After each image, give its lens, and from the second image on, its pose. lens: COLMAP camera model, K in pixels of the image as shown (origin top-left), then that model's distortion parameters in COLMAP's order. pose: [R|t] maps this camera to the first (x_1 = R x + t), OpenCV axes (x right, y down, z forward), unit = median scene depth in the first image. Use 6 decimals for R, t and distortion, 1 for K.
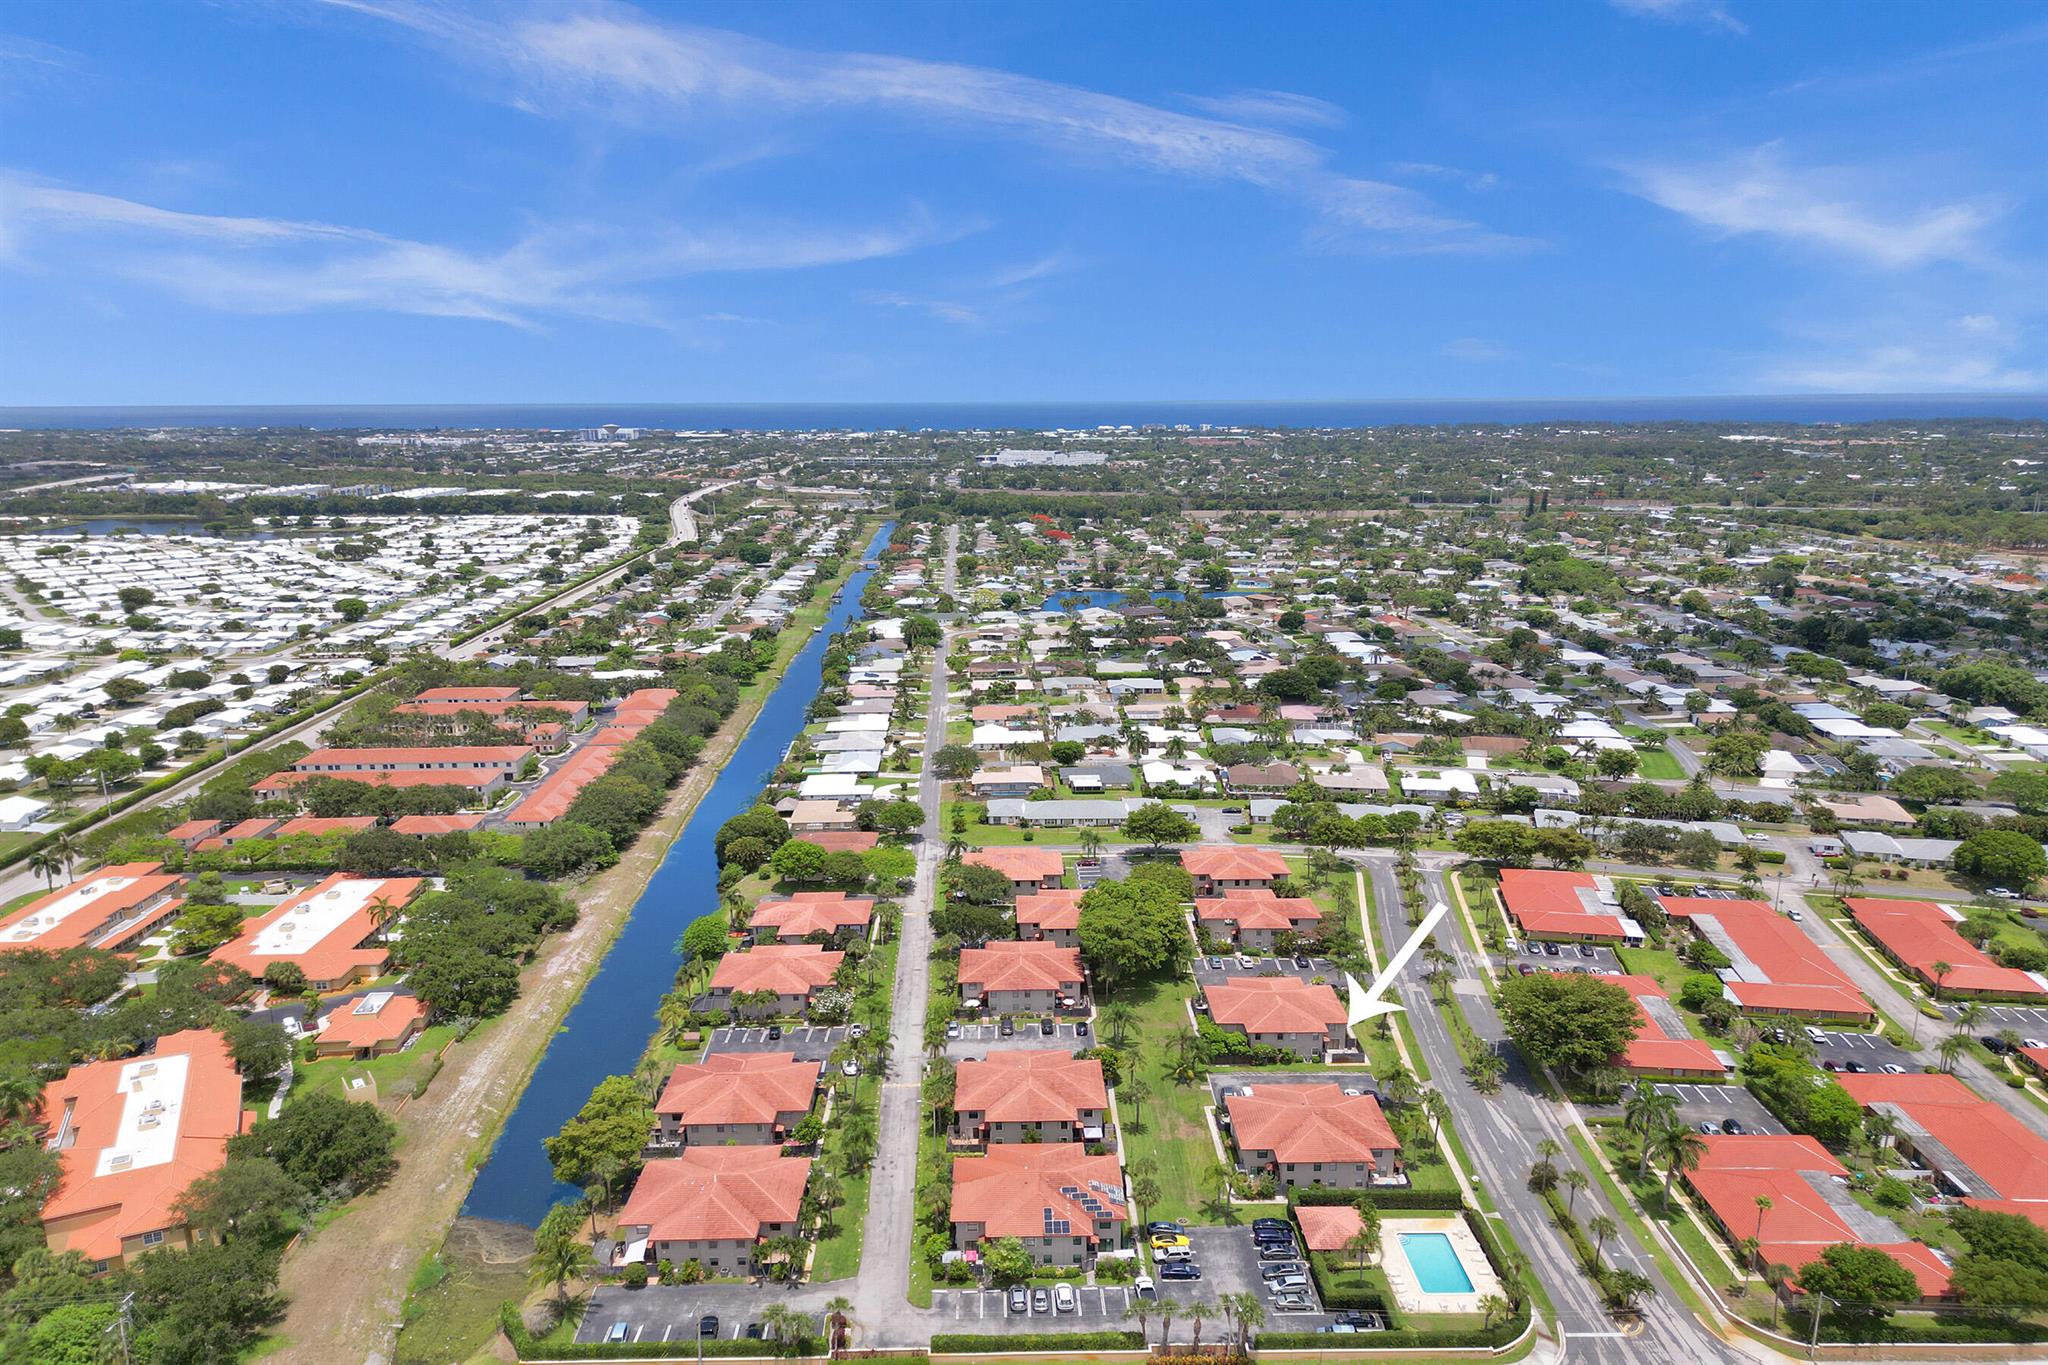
lens RADIAL K [[1439.6, 0, 1024.0], [0, 1439.6, 682.5], [0, 0, 1]] dist [0.086395, -0.097692]
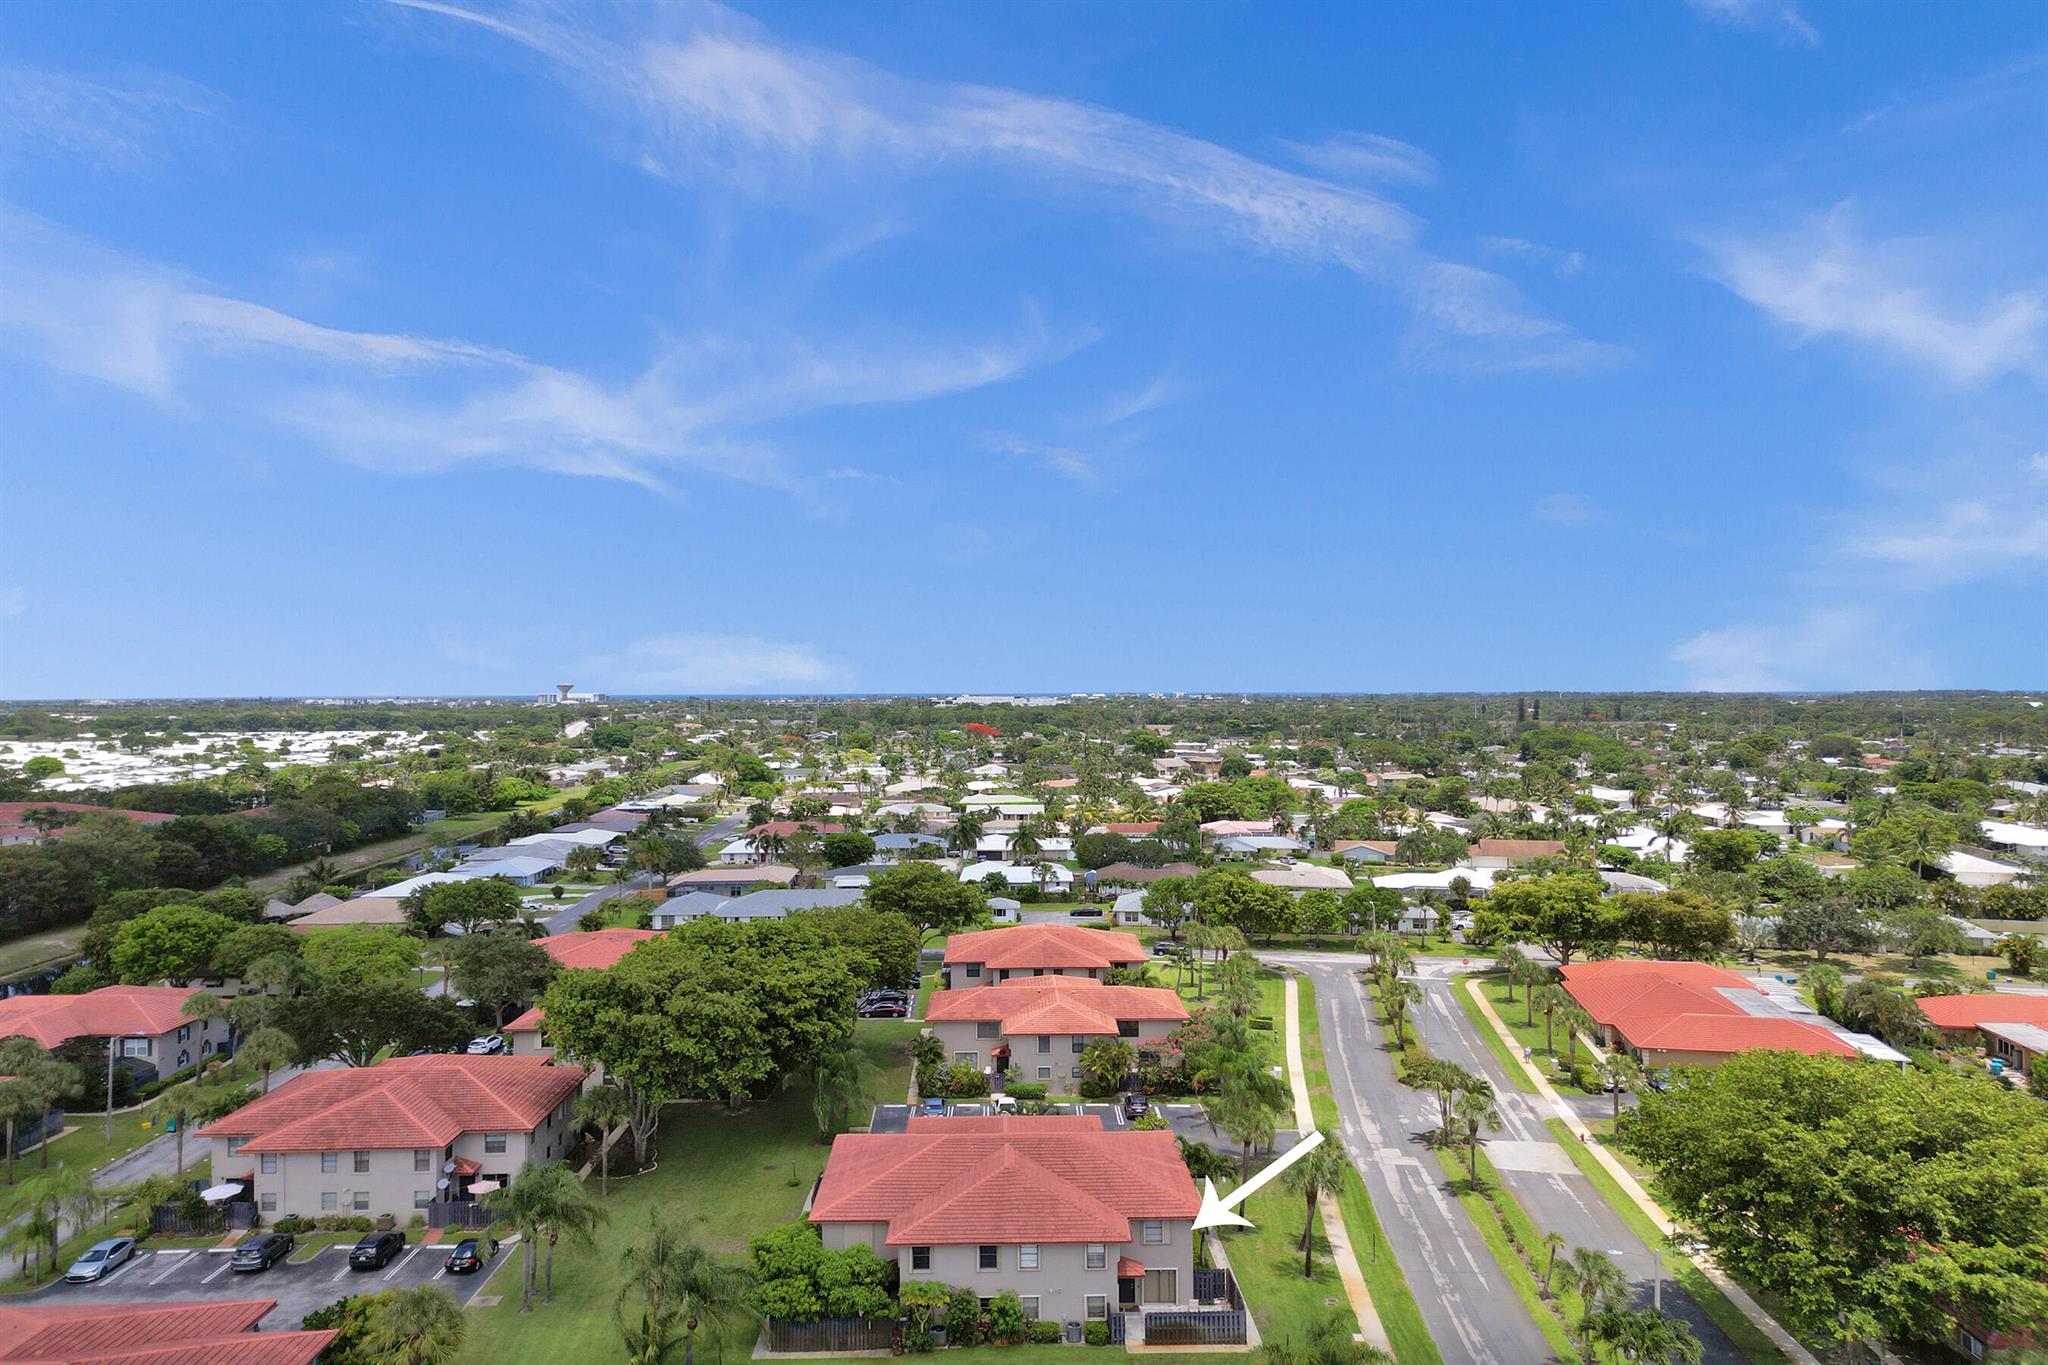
lens RADIAL K [[1425.2, 0, 1018.4], [0, 1425.2, 641.8], [0, 0, 1]] dist [0.072957, -0.078150]
pose [[0.999994, 0.001915, 0.002766, 0.151677], [-0.001225, 0.972973, -0.230917, 0.152864], [-0.003133, 0.230913, 0.972969, 0.540287]]
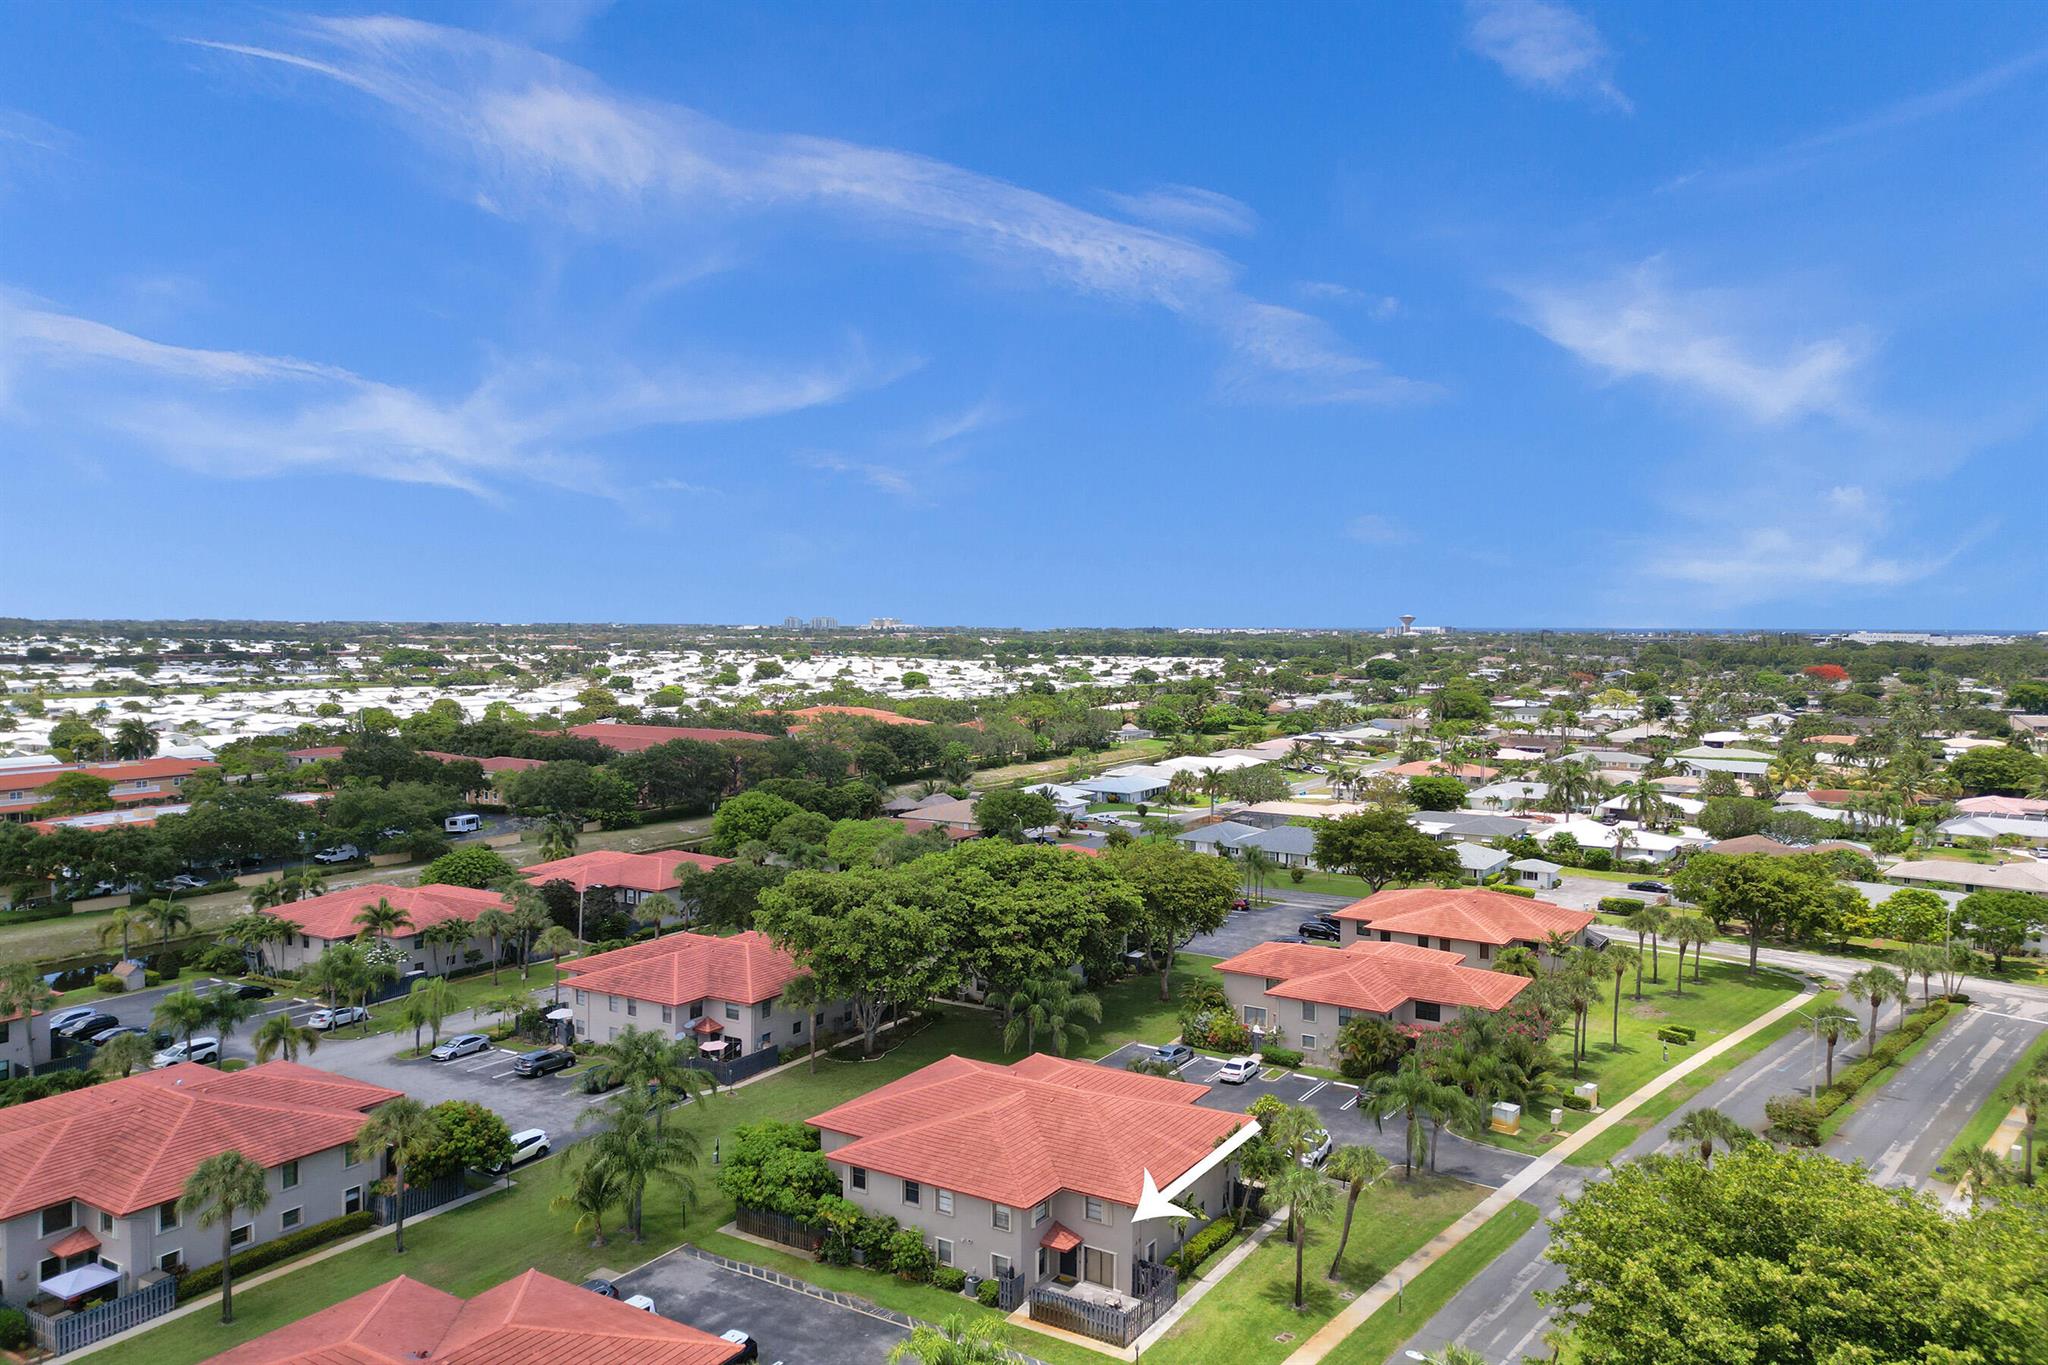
lens RADIAL K [[1426.9, 0, 1026.7], [0, 1426.9, 676.9], [0, 0, 1]] dist [0.089794, -0.101388]
pose [[0.837026, 0.030945, -0.546287, 0.310694], [-0.118015, 0.985110, -0.125021, 0.138973], [0.534284, 0.169116, 0.828215, 0.602052]]
